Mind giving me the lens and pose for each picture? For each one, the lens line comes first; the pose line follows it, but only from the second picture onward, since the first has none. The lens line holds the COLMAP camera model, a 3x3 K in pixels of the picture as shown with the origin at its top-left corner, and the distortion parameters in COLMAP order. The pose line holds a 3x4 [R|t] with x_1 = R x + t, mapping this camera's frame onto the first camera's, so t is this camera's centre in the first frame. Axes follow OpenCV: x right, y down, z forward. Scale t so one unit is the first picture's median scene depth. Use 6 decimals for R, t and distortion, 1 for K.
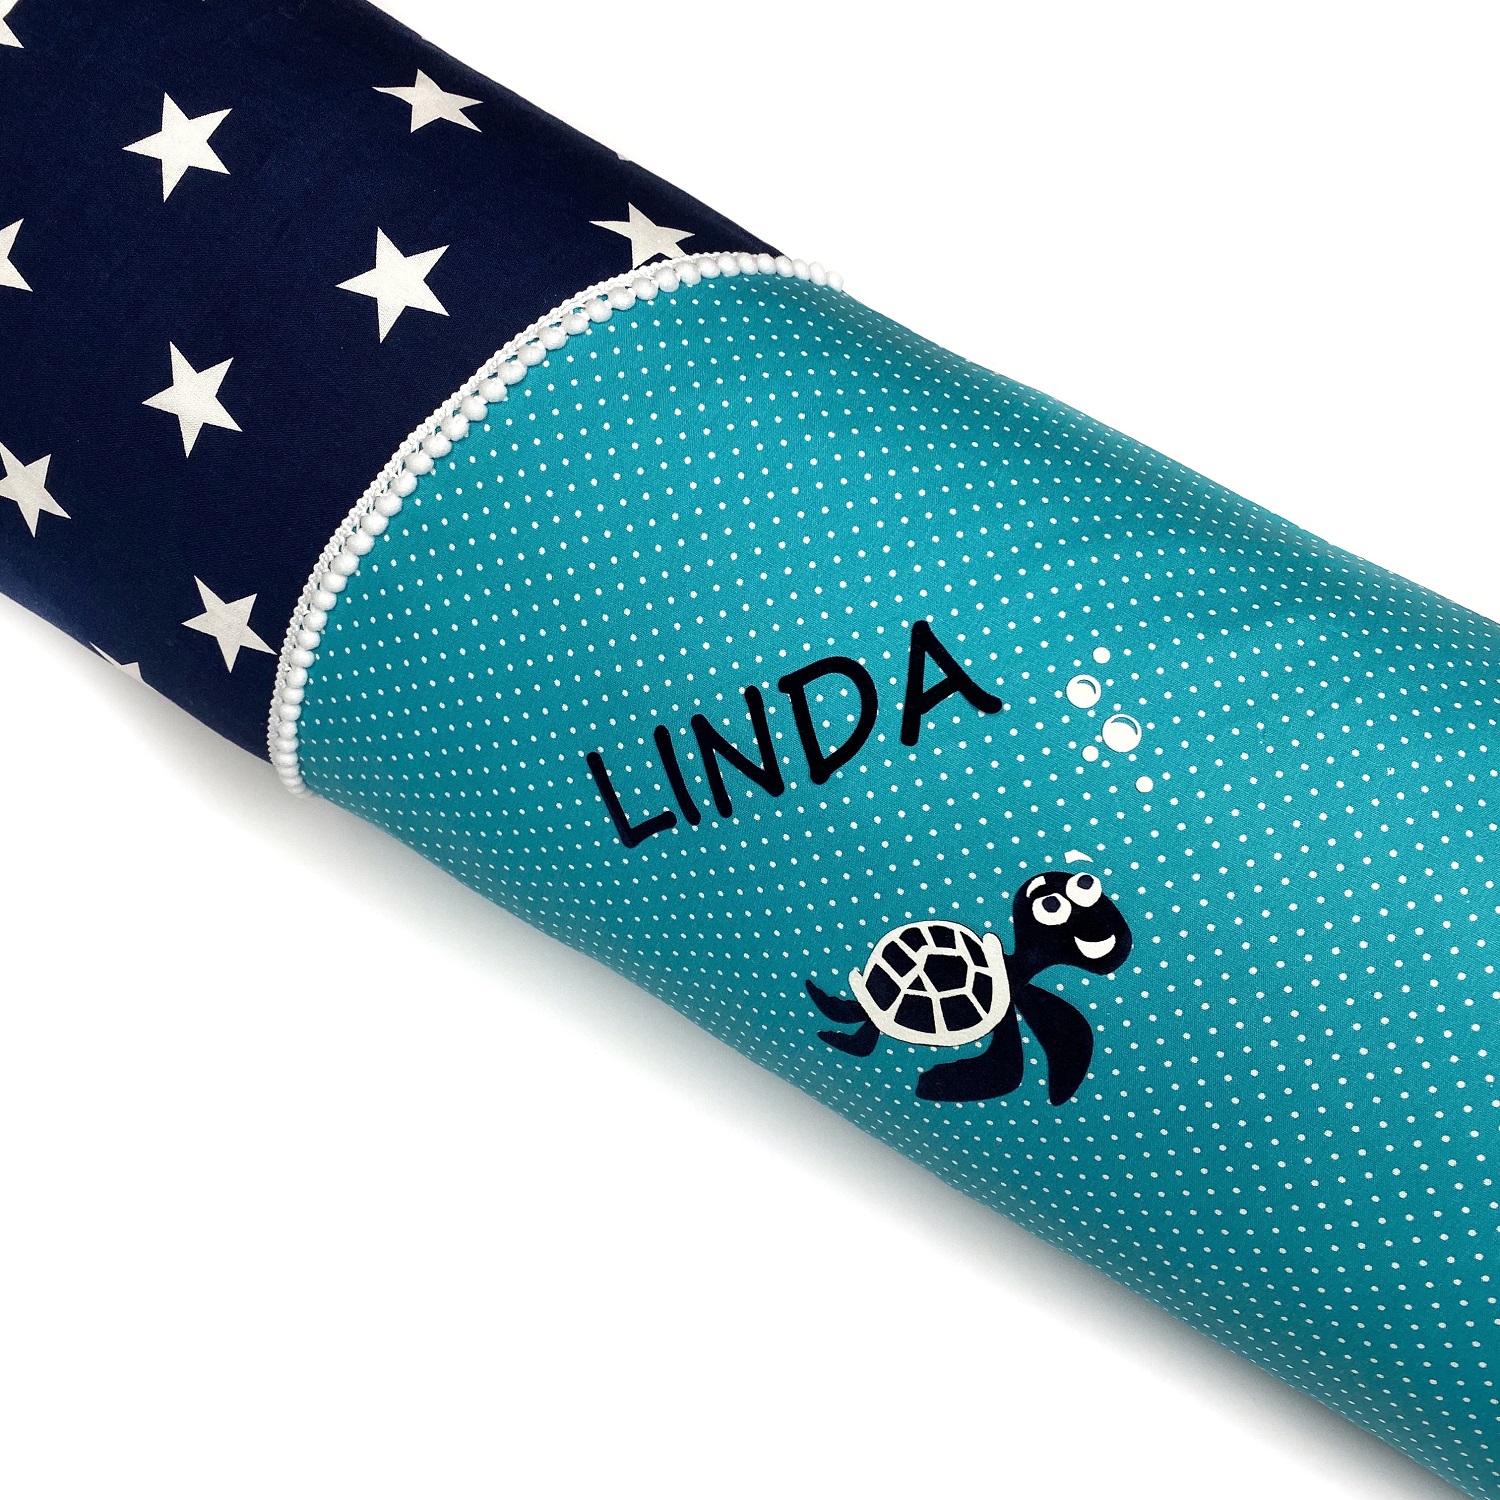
lens RADIAL K [[1485.1, 0, 750.0], [0, 1485.1, 750.0], [0, 0, 1]] dist [0.162338, -0.470486]
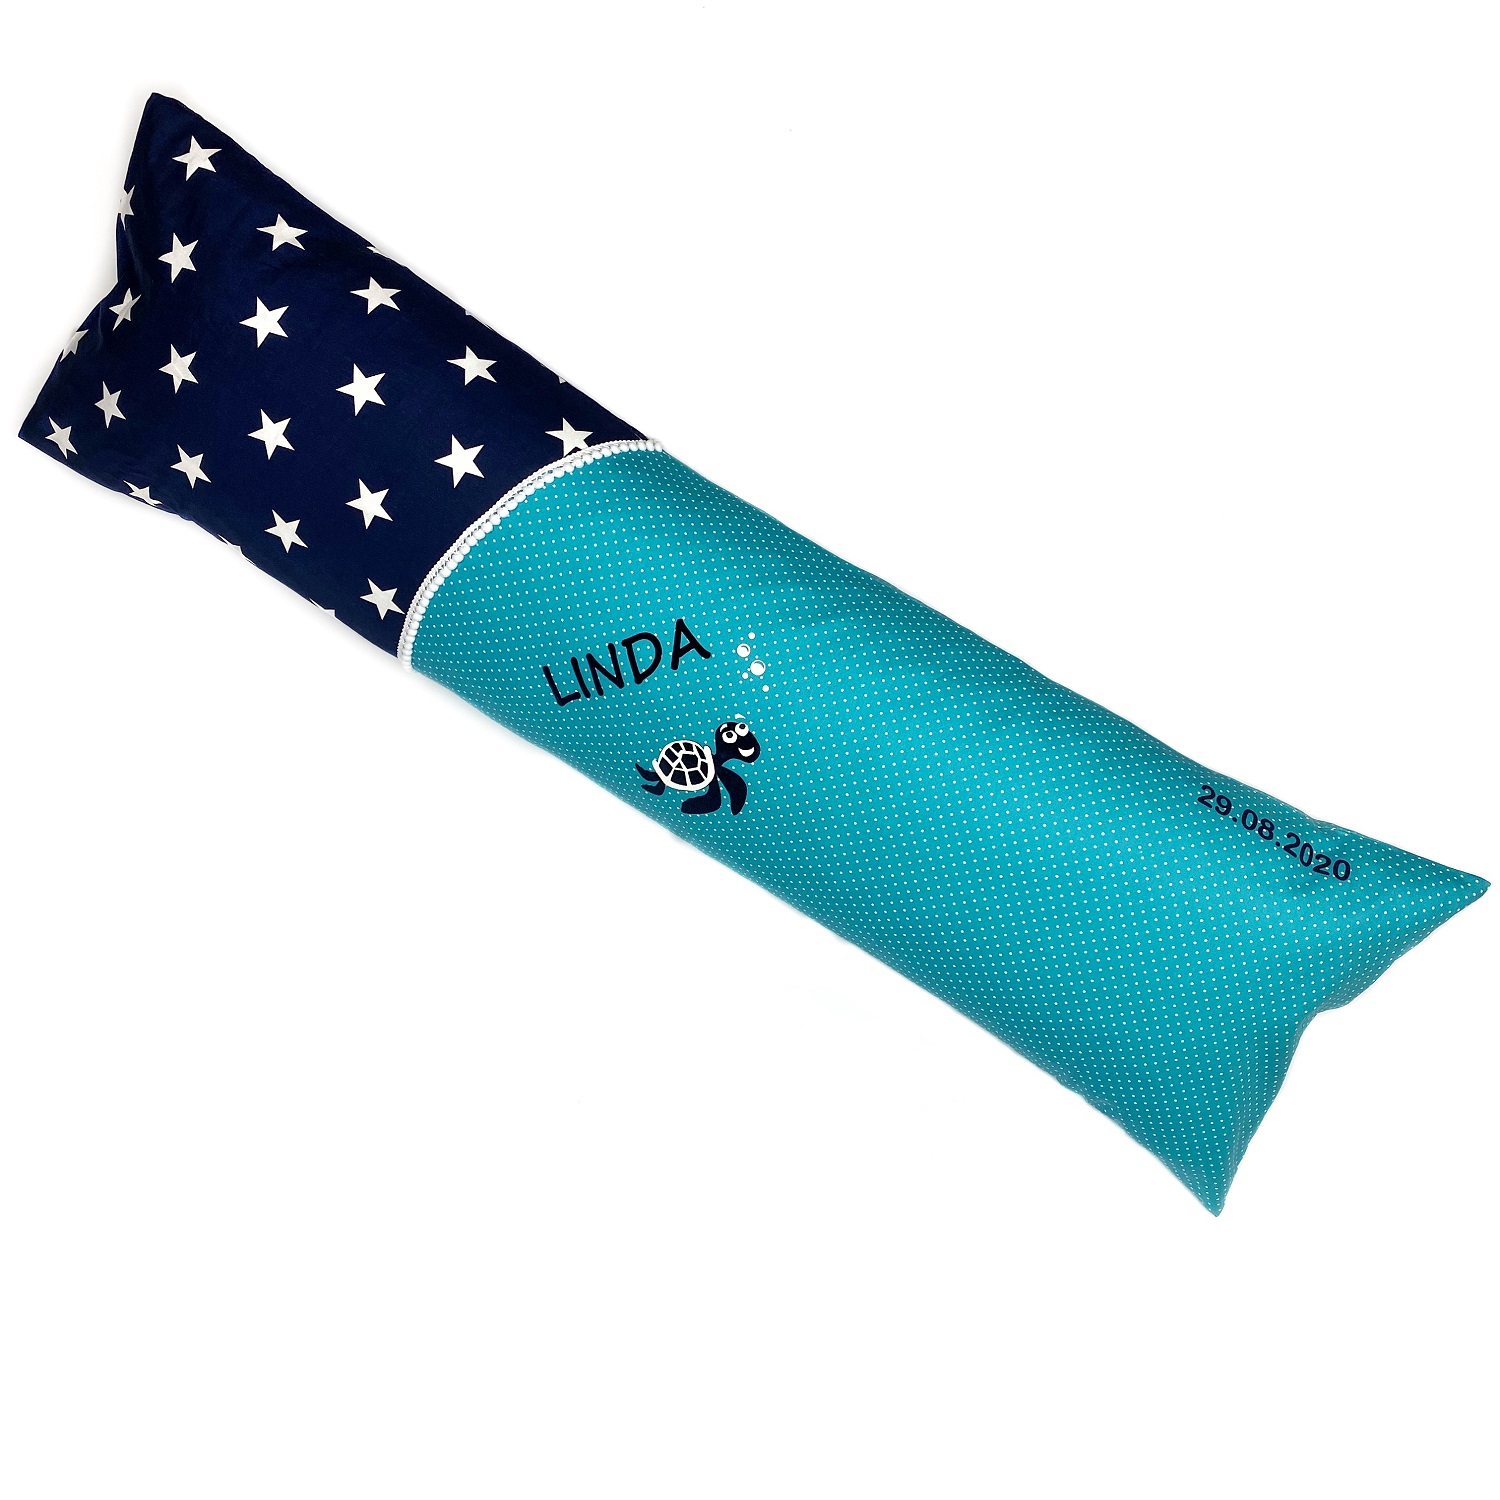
lens RADIAL K [[1485.1, 0, 750.0], [0, 1485.1, 750.0], [0, 0, 1]] dist [0.162338, -0.470486]
pose [[0.999587, 0.022110, 0.018347, 0.183091], [-0.024483, 0.989670, 0.141256, -0.213855], [-0.015034, -0.141647, 0.989803, -1.398092]]
